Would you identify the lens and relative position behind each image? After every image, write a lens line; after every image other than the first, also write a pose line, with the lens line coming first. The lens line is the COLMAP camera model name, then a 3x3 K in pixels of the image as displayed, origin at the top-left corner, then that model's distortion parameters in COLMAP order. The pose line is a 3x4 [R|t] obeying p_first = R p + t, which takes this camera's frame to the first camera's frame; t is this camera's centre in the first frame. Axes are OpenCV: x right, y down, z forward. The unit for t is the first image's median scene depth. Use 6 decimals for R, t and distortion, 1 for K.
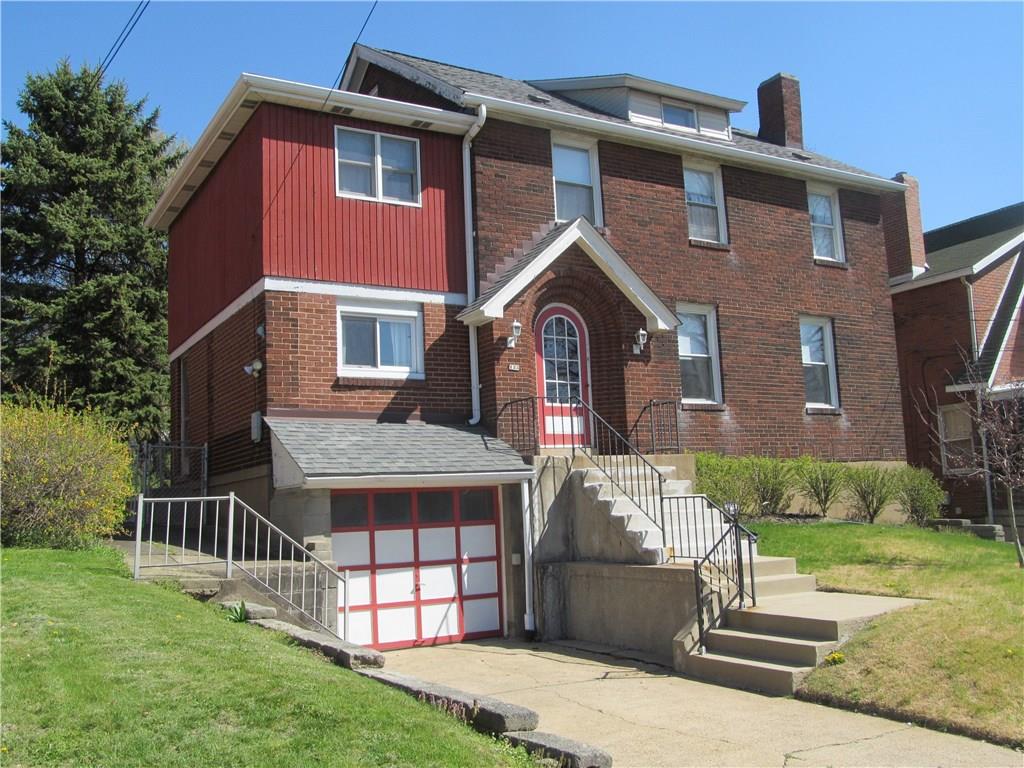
lens RADIAL K [[971.5, 0, 512.0], [0, 971.5, 384.0], [0, 0, 1]] dist [-0.046081, 0.004579]
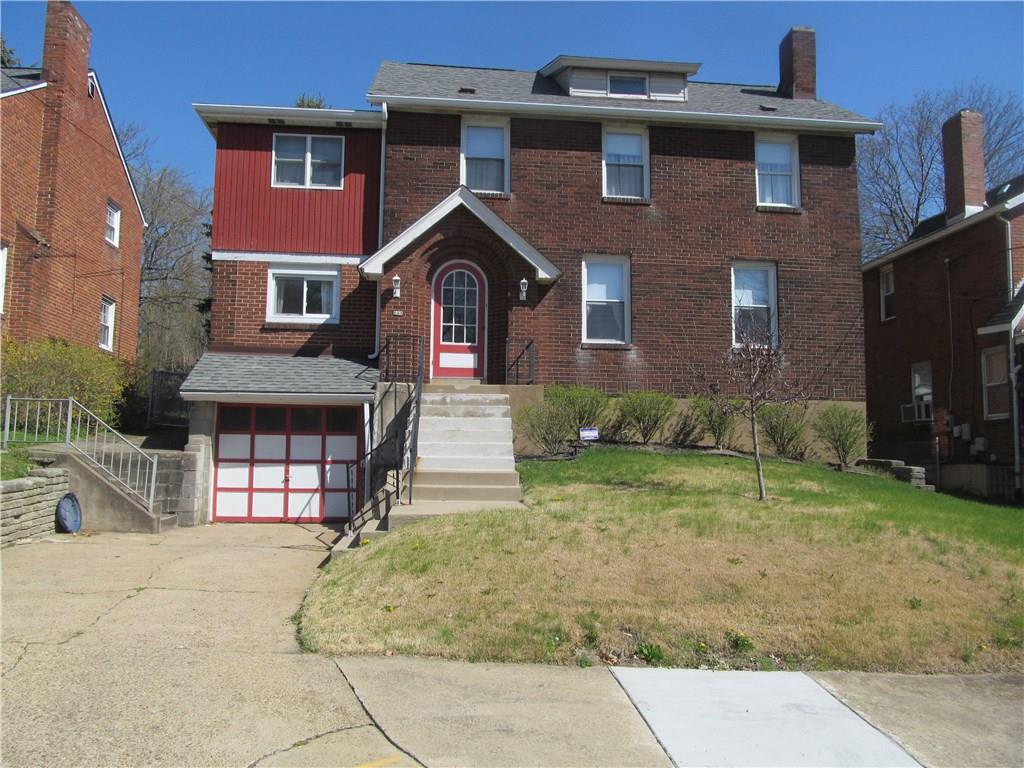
lens RADIAL K [[834.2, 0, 513.4], [0, 834.2, 379.6], [0, 0, 1]] dist [-0.045066, 0.003006]
pose [[0.909504, 0.013300, -0.415482, 0.568604], [0.006140, 0.998949, 0.045417, 0.020165], [0.415650, -0.043858, 0.908467, 0.083336]]
